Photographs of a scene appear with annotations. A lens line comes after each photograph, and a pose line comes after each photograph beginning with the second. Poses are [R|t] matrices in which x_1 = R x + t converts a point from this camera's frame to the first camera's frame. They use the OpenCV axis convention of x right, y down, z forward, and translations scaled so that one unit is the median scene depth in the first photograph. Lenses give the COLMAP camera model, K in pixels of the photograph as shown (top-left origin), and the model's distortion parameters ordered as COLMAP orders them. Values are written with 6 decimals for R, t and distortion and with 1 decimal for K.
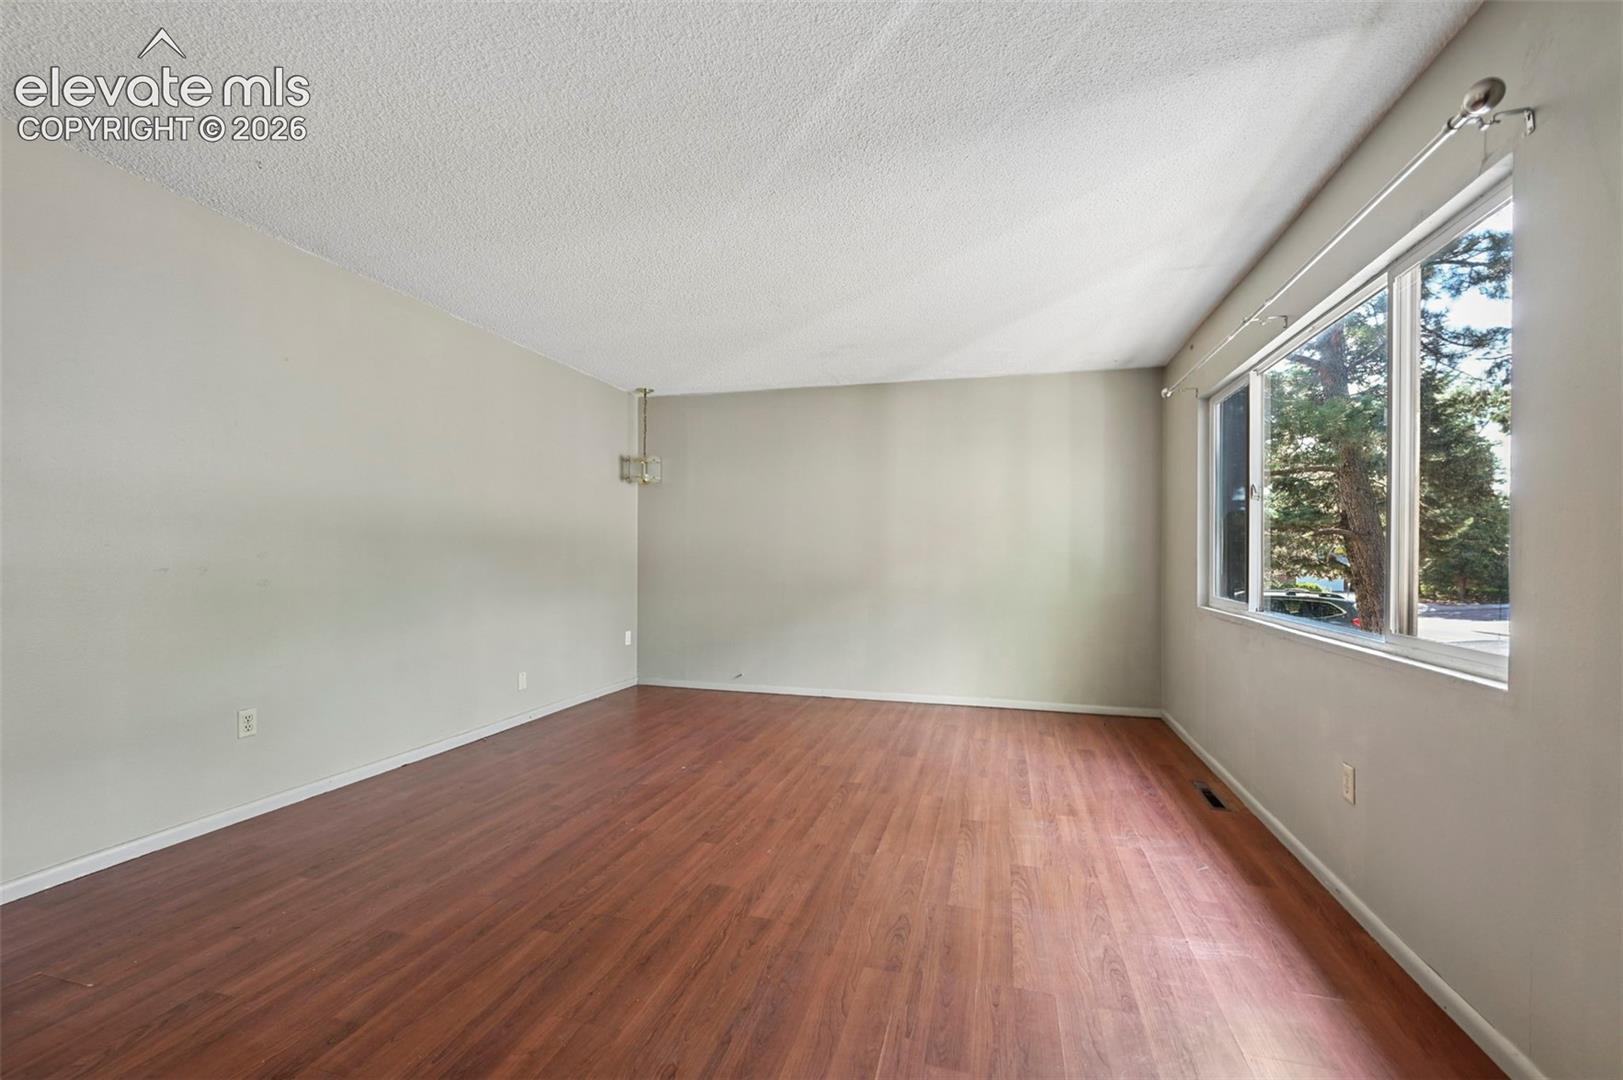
lens RADIAL K [[665.9, 0, 818.6], [0, 665.9, 540.3], [0, 0, 1]] dist [0.004716, 0.000145]
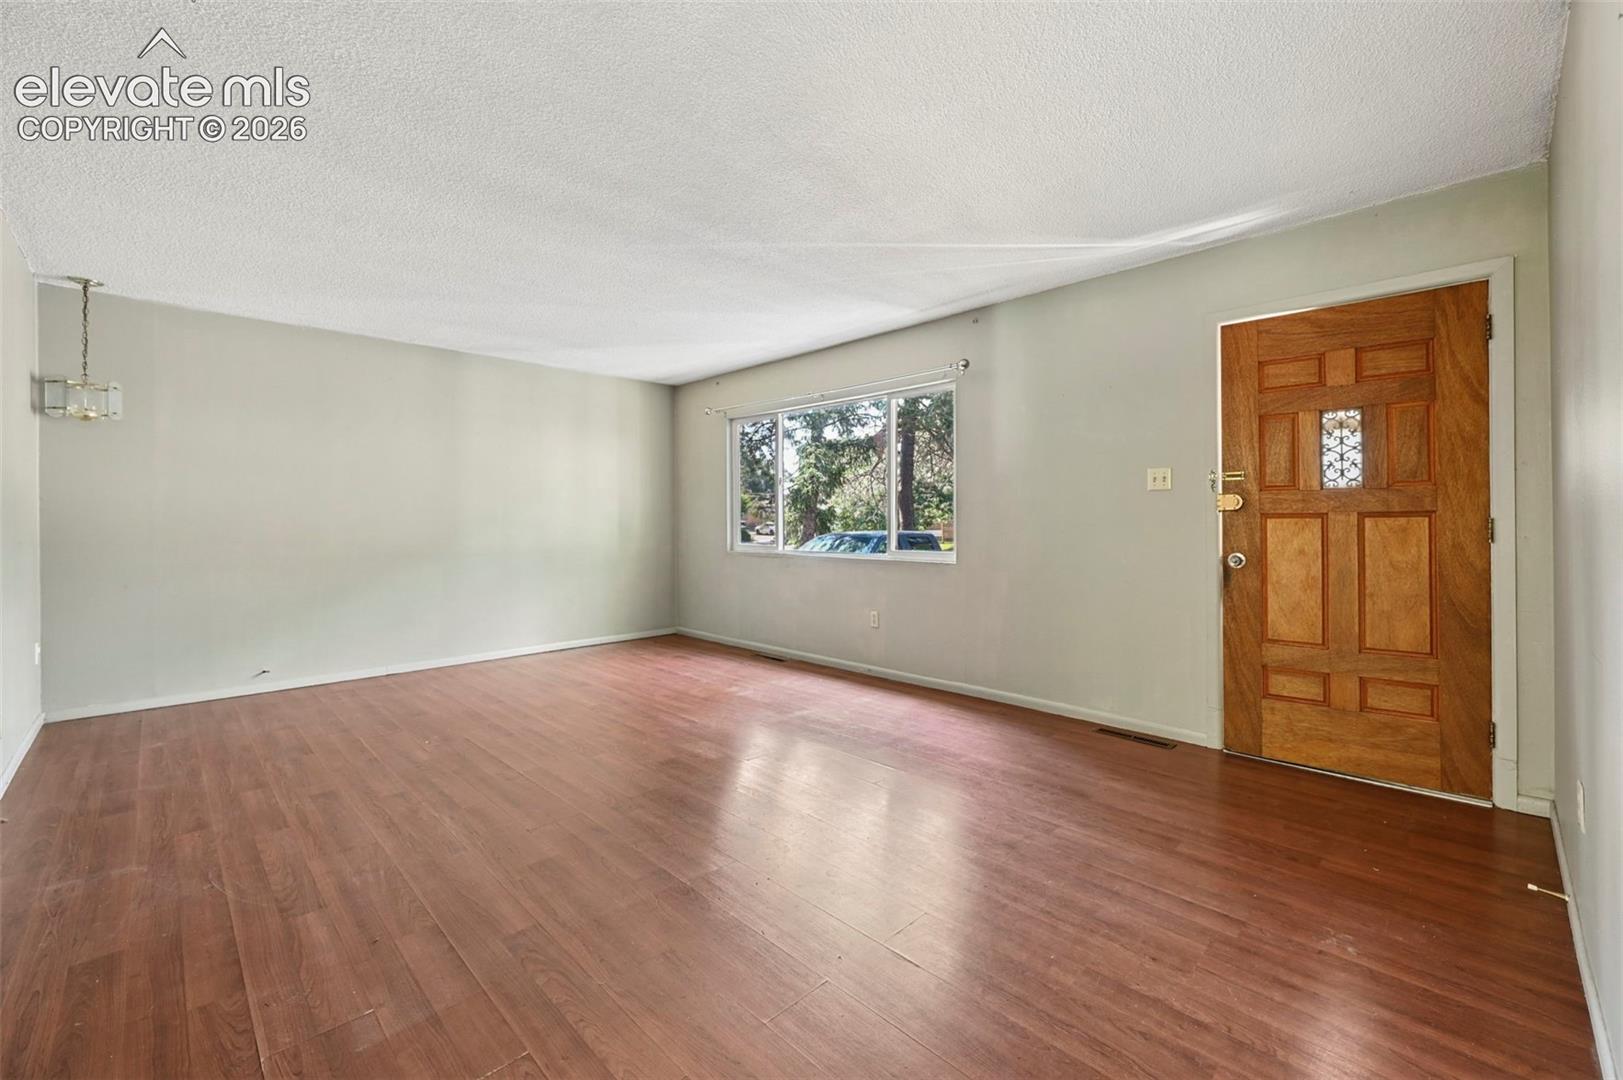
lens RADIAL K [[665.9, 0, 814.8], [0, 665.9, 528.7], [0, 0, 1]] dist [0.004716, 0.000145]
pose [[0.509007, -0.021499, 0.860494, -0.736423], [-0.010193, 0.999467, 0.031001, -0.006313], [-0.860702, -0.024550, 0.508517, 0.024337]]
